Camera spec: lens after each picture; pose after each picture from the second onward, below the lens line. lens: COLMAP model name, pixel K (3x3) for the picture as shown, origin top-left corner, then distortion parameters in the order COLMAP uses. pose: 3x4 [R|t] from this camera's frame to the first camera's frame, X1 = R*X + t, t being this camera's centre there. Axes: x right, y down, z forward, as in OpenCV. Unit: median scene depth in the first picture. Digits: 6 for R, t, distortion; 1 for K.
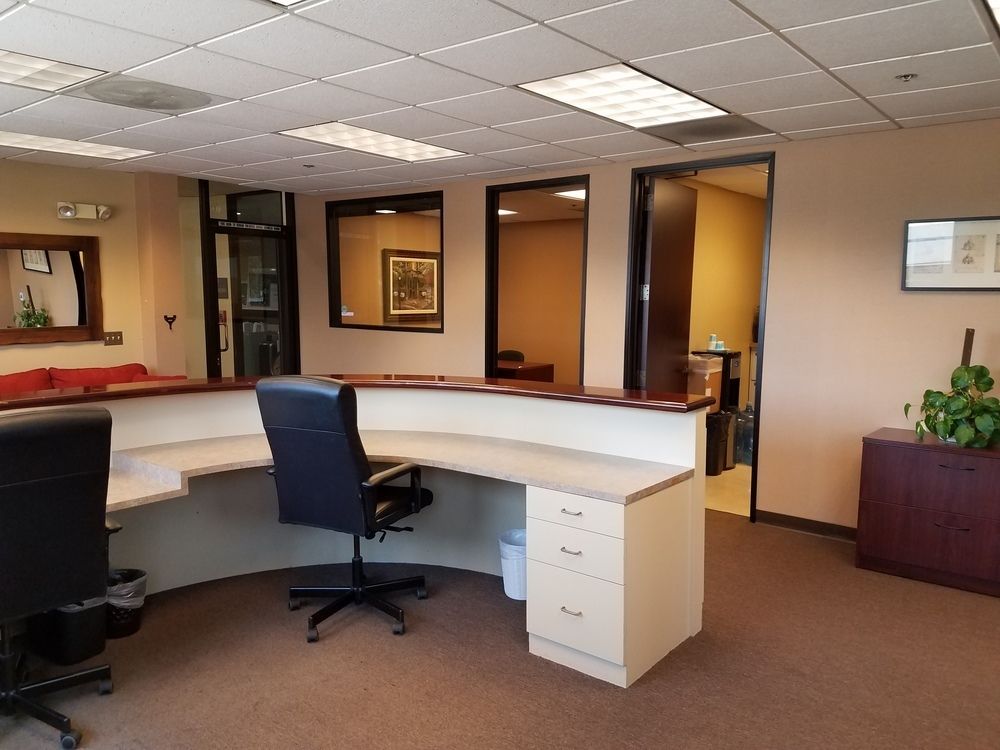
lens RADIAL K [[769.7, 0, 500.0], [0, 769.7, 375.0], [0, 0, 1]] dist [0.006726, 0.000553]
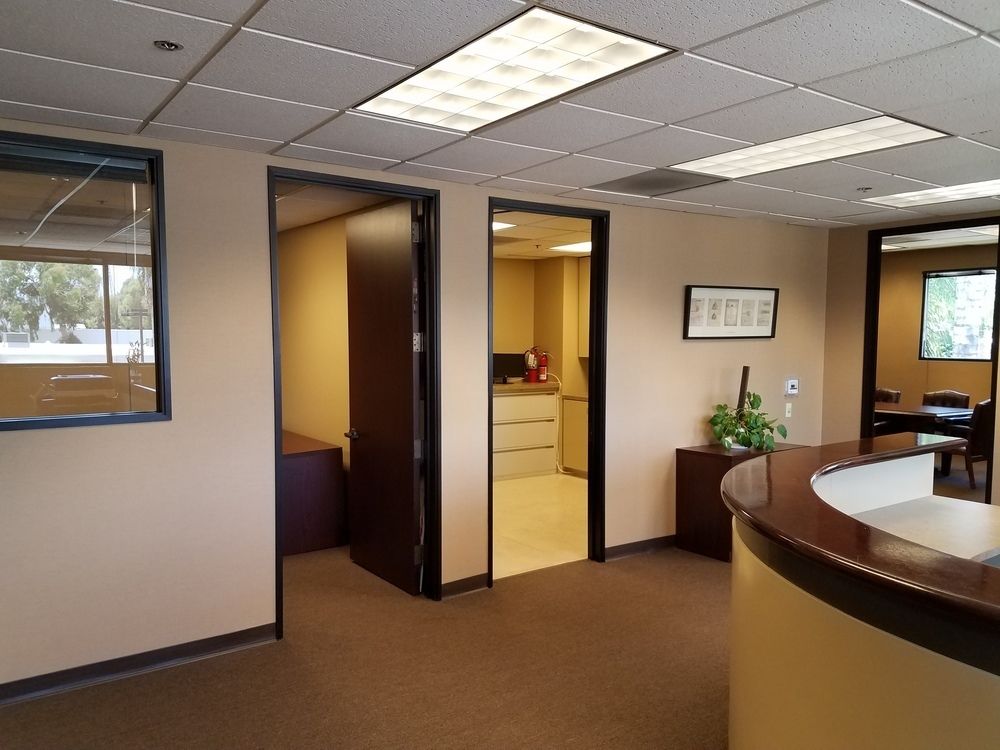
lens RADIAL K [[760.9, 0, 498.2], [0, 760.9, 408.7], [0, 0, 1]] dist [0.001522, 0.000198]
pose [[0.276747, -0.083836, 0.957279, -0.800793], [0.111497, 0.992260, 0.054666, -0.102045], [-0.954453, 0.091605, 0.283952, 0.980757]]
